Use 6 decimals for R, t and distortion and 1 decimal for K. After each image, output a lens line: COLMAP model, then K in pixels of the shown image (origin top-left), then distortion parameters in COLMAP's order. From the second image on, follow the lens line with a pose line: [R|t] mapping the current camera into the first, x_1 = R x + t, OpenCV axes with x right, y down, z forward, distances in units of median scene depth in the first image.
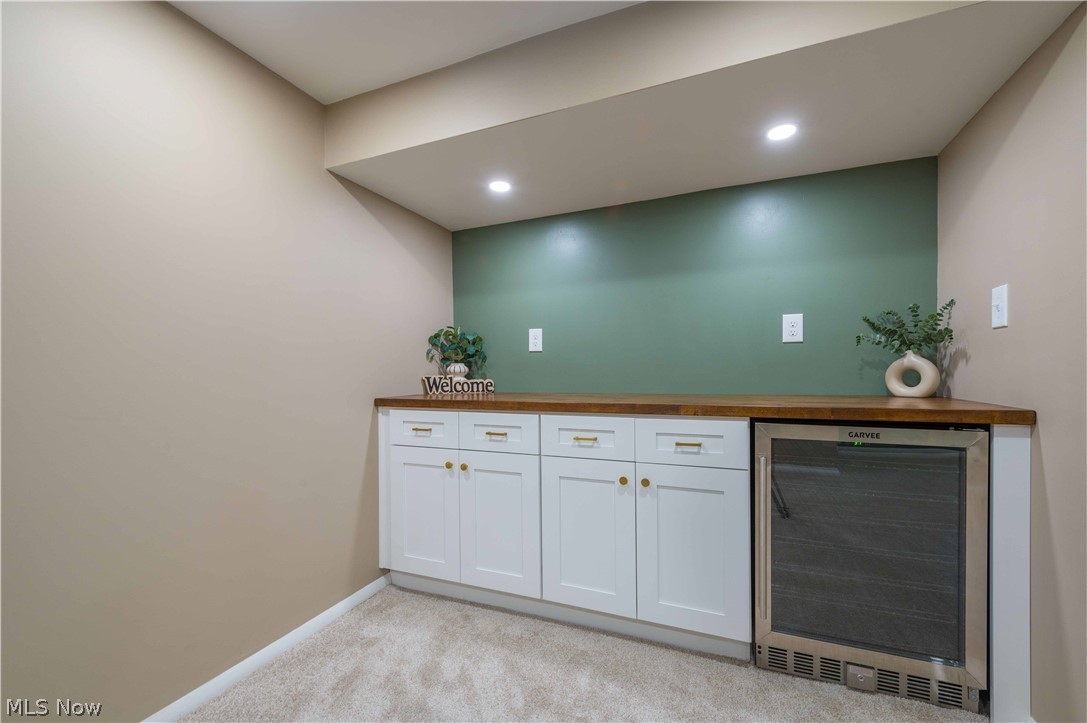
lens RADIAL K [[433.0, 0, 560.9], [0, 433.0, 374.6], [0, 0, 1]] dist [0.021975, -0.009438]
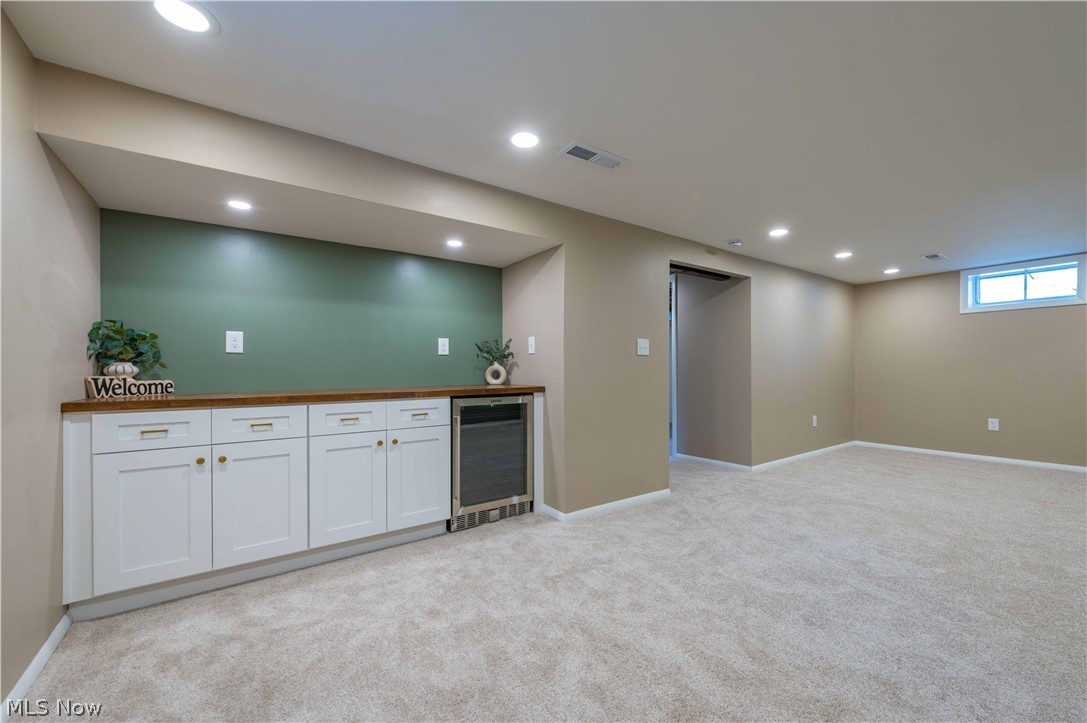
lens RADIAL K [[429.5, 0, 558.7], [0, 429.5, 358.1], [0, 0, 1]] dist [0.013975, -0.004053]
pose [[0.530907, 0.028984, 0.846934, -0.743874], [0.007744, 0.999207, -0.039049, 0.009028], [-0.847395, 0.027289, 0.530262, -0.313594]]
